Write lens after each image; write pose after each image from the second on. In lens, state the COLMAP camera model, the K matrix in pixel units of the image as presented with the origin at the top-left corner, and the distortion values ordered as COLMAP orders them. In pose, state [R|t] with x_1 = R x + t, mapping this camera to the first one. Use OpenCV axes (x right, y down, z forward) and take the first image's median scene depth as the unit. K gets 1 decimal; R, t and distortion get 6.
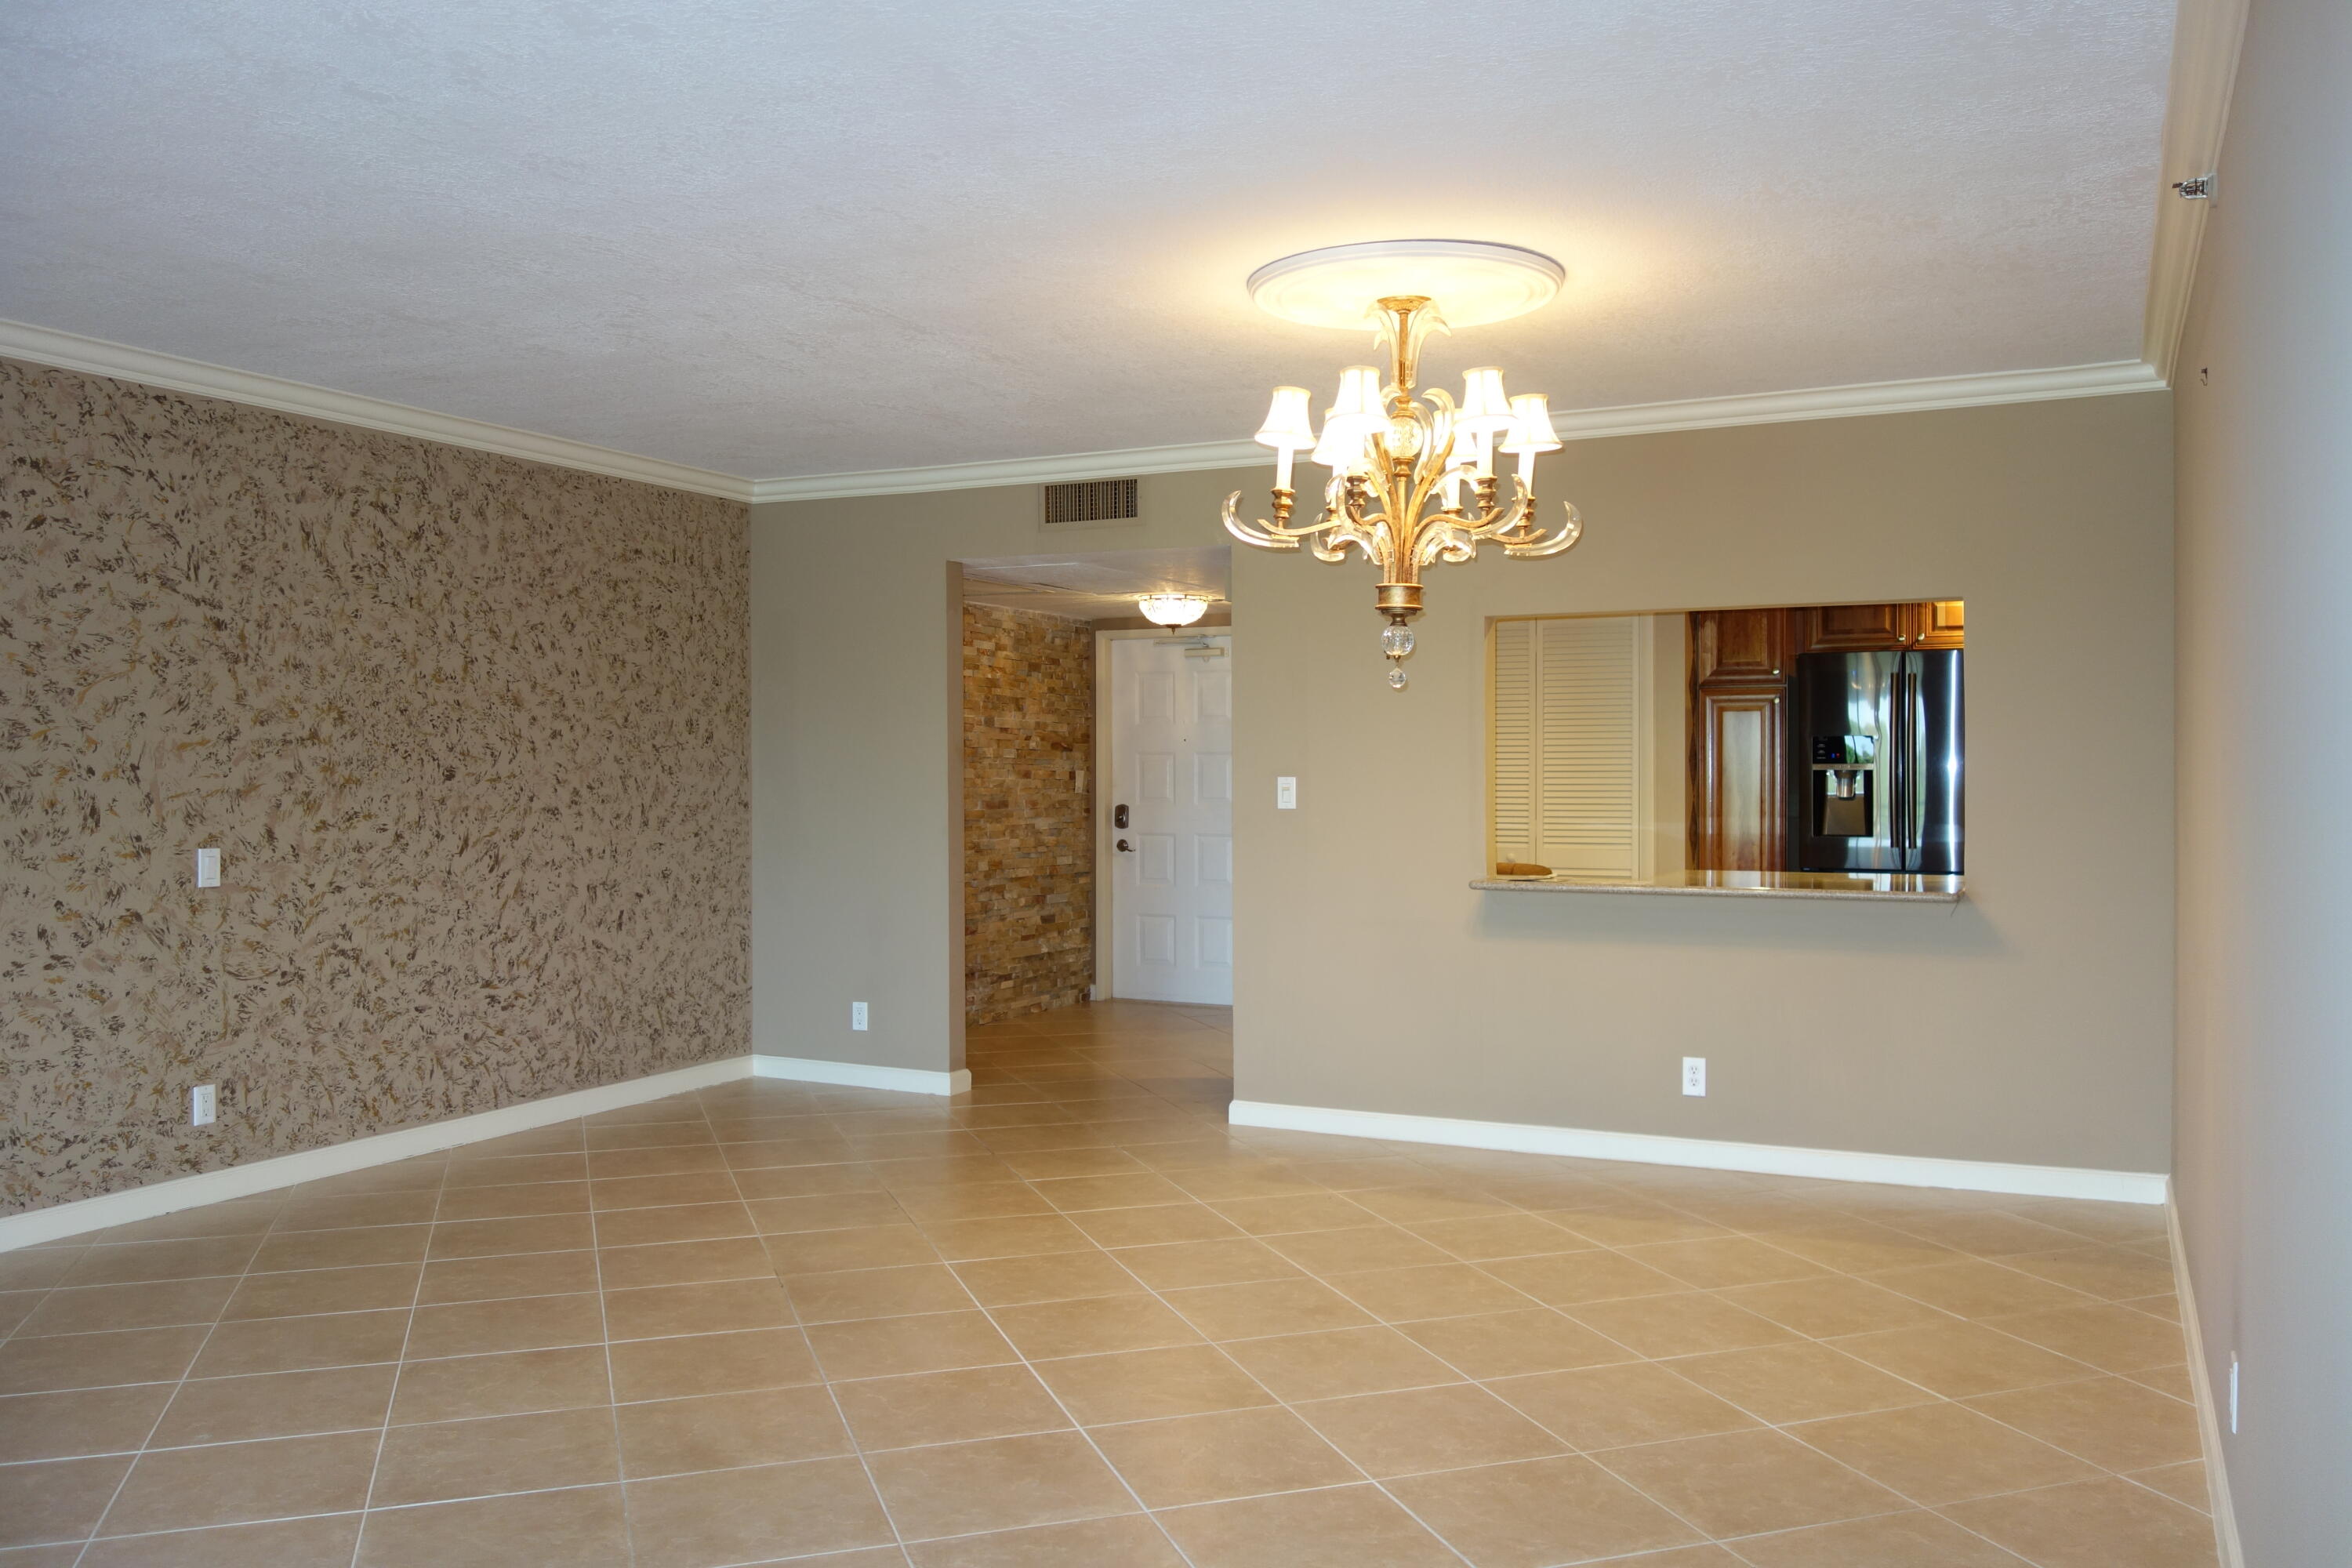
lens RADIAL K [[1859.5, 0, 1172.3], [0, 1859.5, 770.4], [0, 0, 1]] dist [-0.017282, -0.004338]
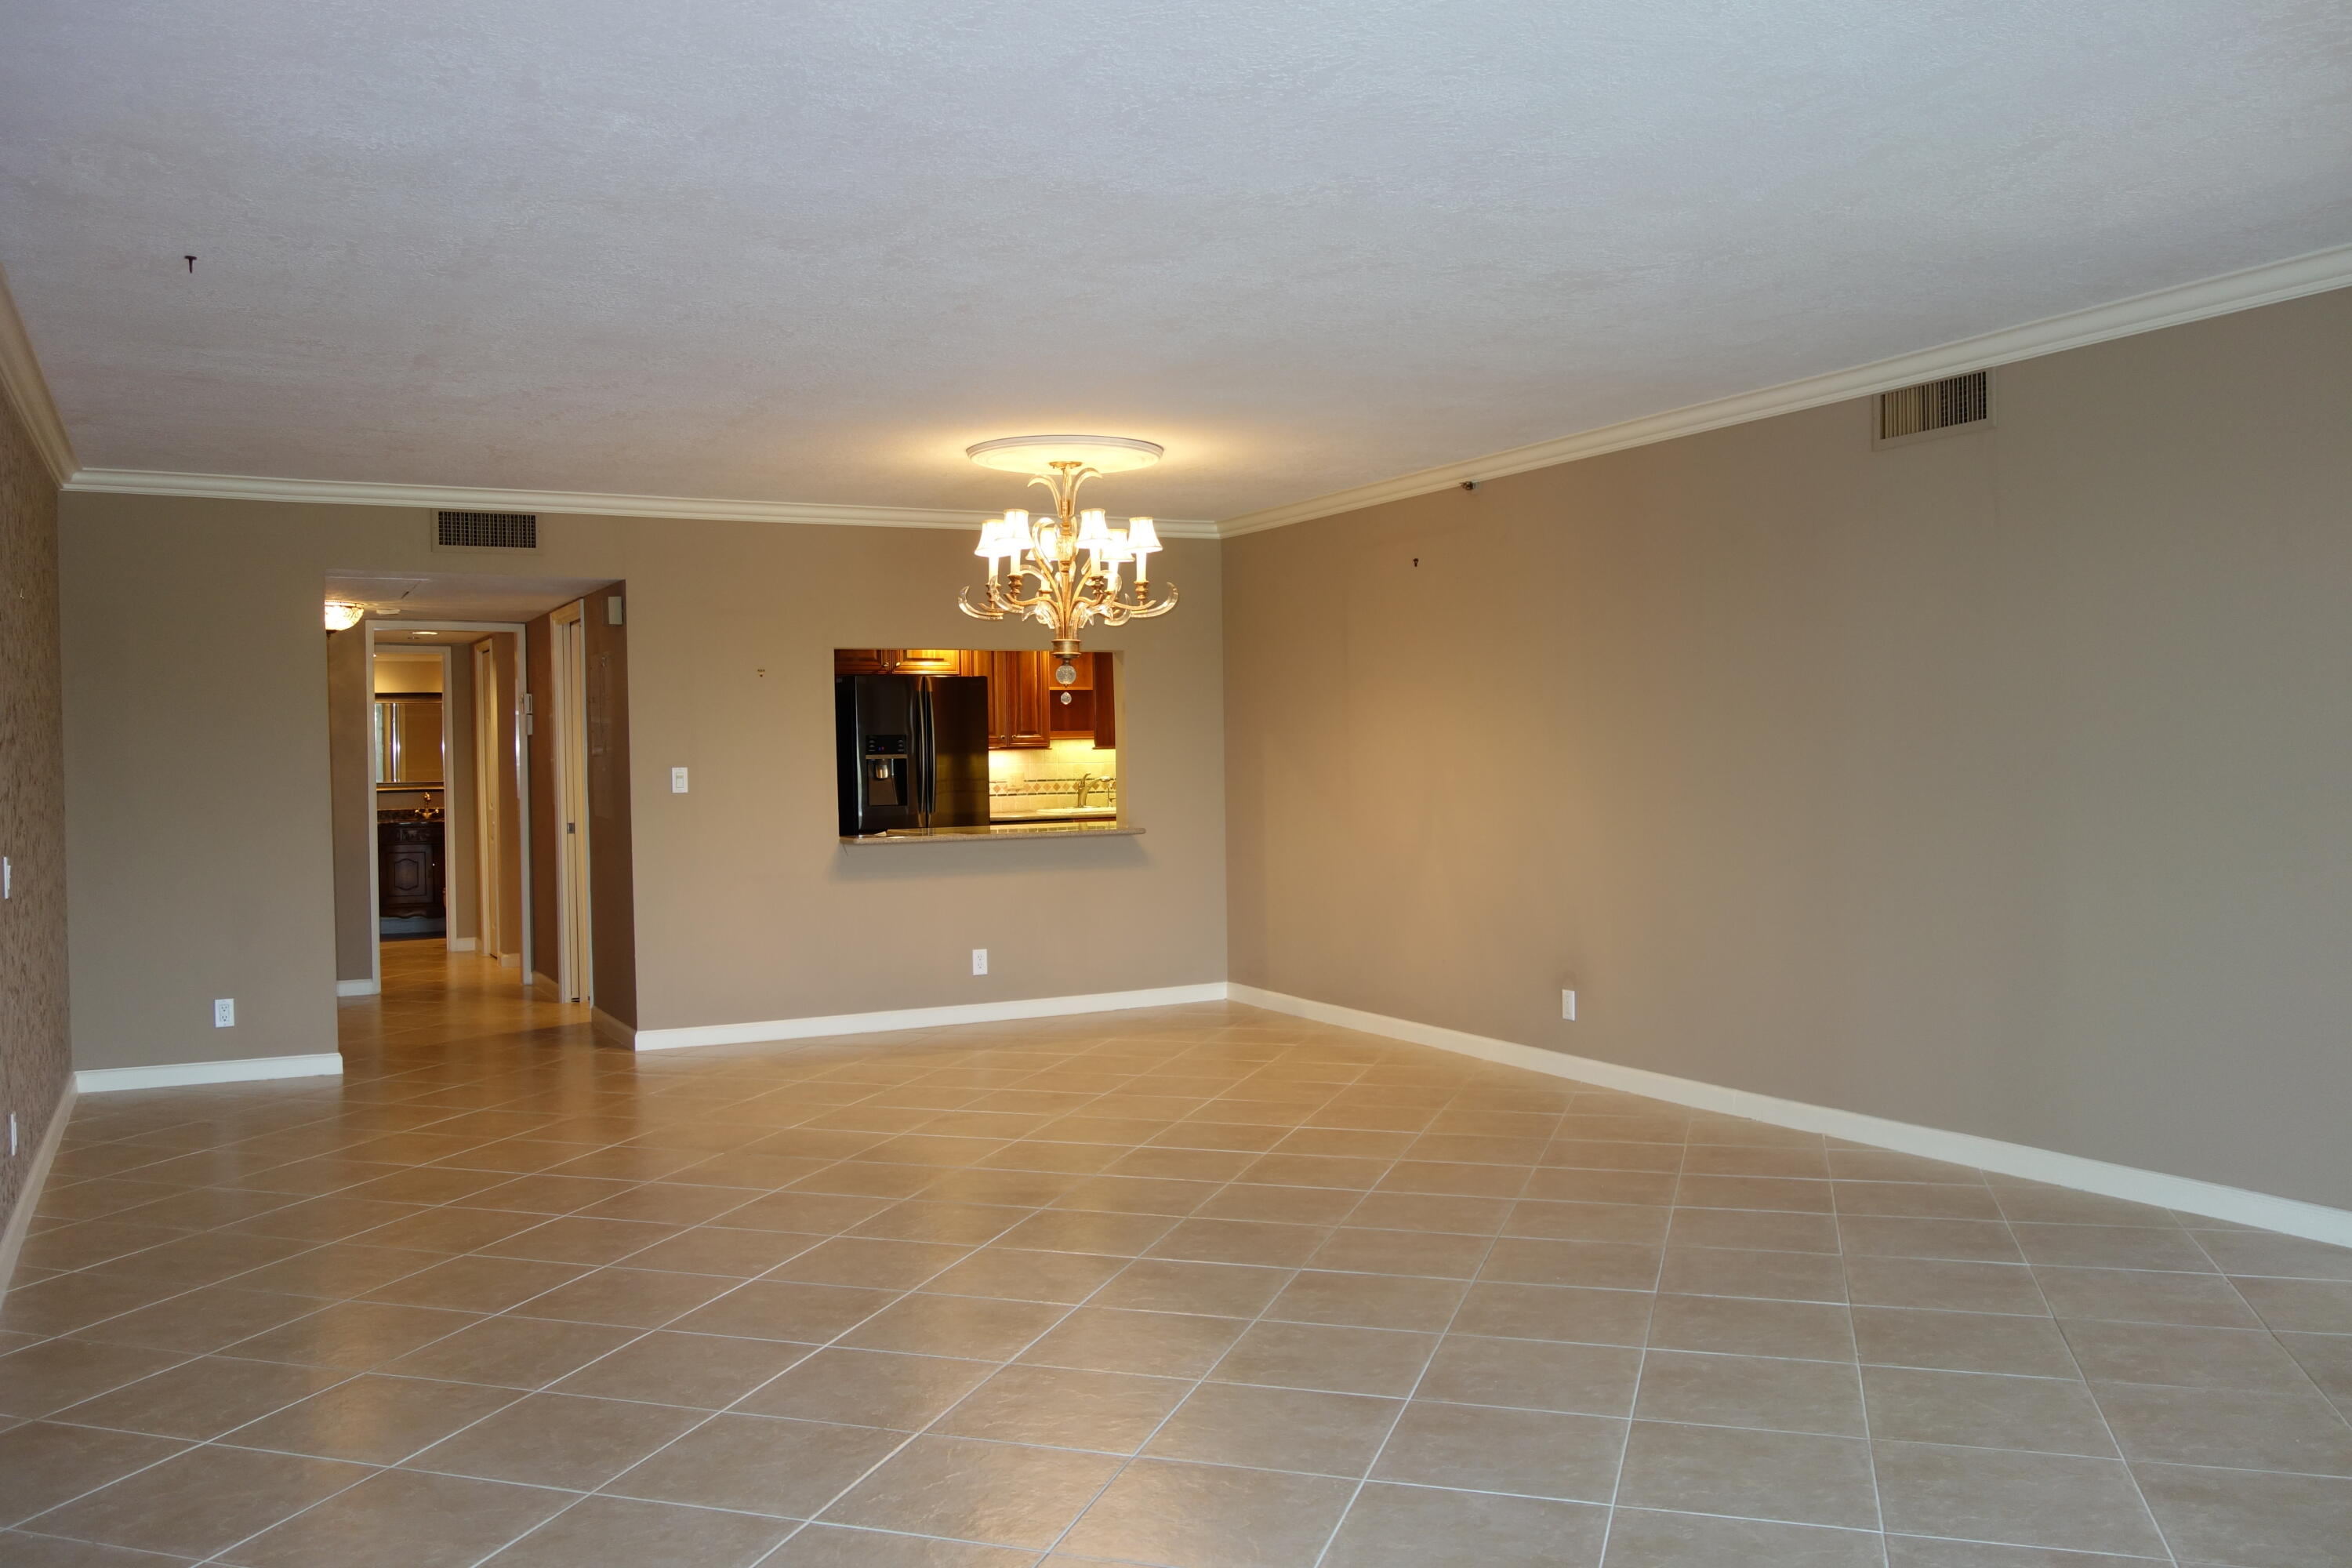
lens RADIAL K [[1859.5, 0, 1174.7], [0, 1859.5, 784.3], [0, 0, 1]] dist [-0.017282, -0.004338]
pose [[0.593289, -0.022276, 0.804681, -0.751985], [0.016041, 0.999746, 0.015849, 0.000255], [-0.804830, 0.003505, 0.593496, -0.015074]]
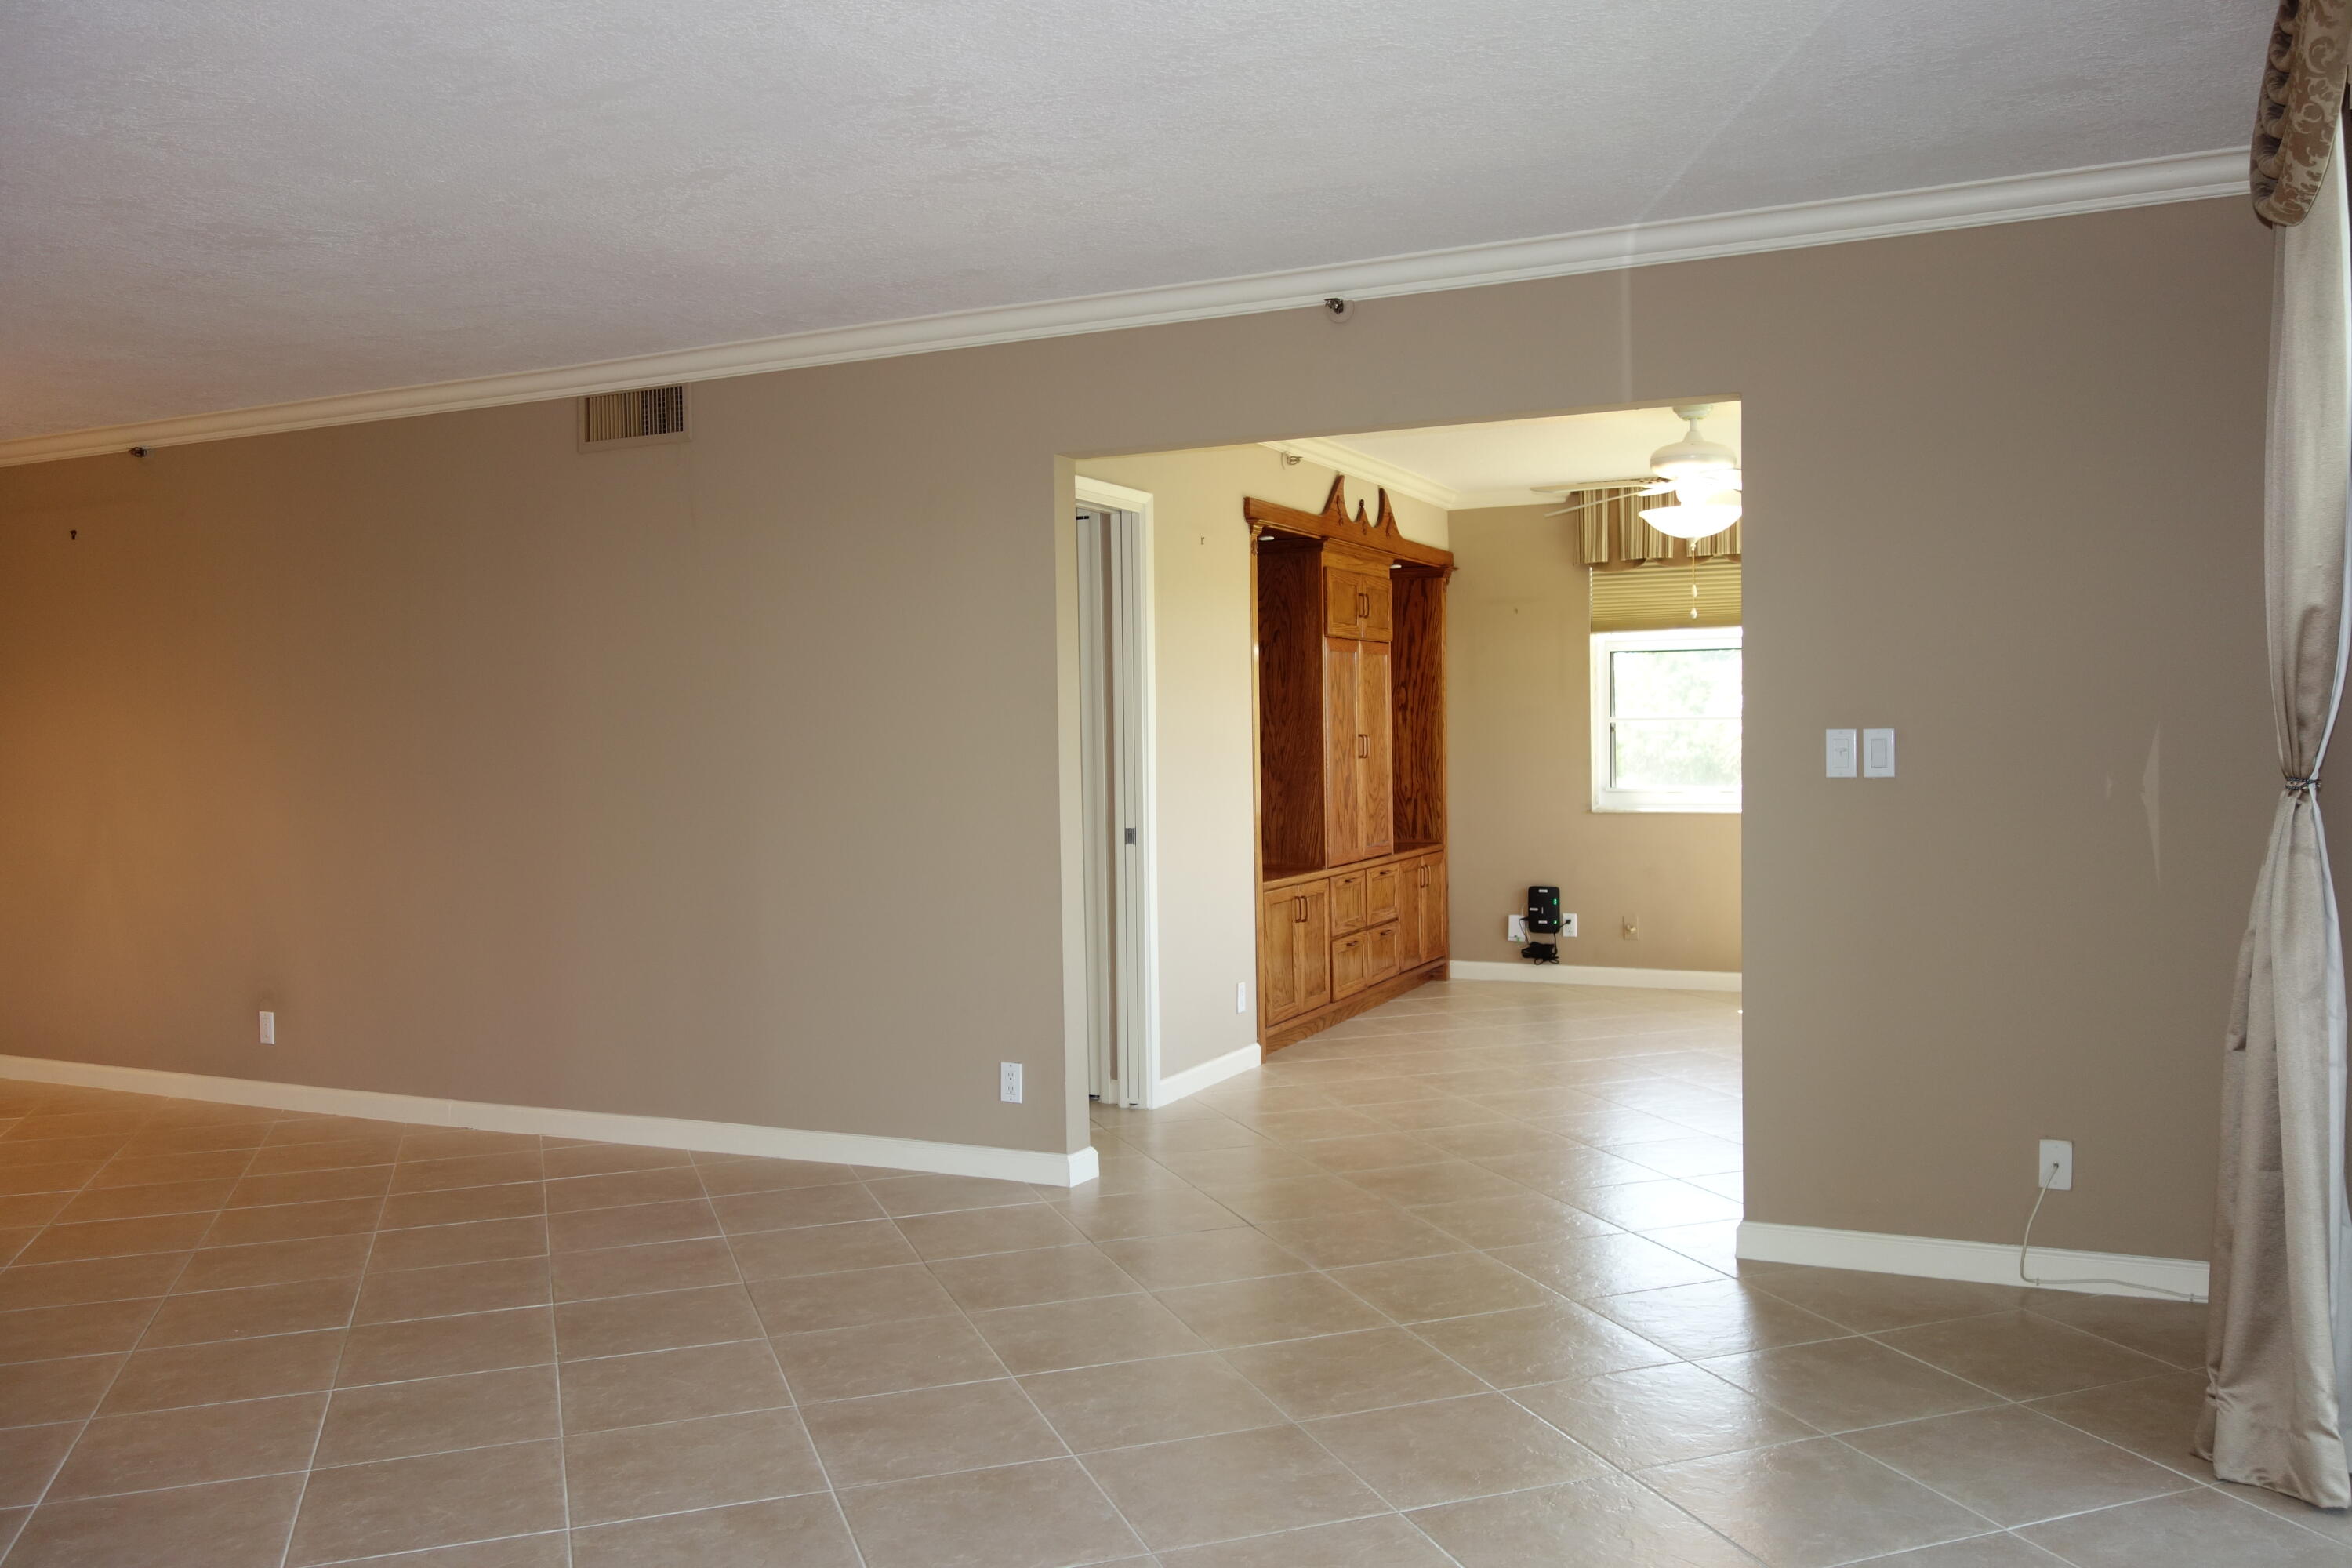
lens RADIAL K [[1859.5, 0, 1178.5], [0, 1859.5, 782.5], [0, 0, 1]] dist [-0.017282, -0.004338]
pose [[-0.015578, -0.026114, 0.999538, -0.740540], [0.016336, 0.999519, 0.026368, 0.000534], [-0.999745, 0.016739, -0.015144, -0.031691]]
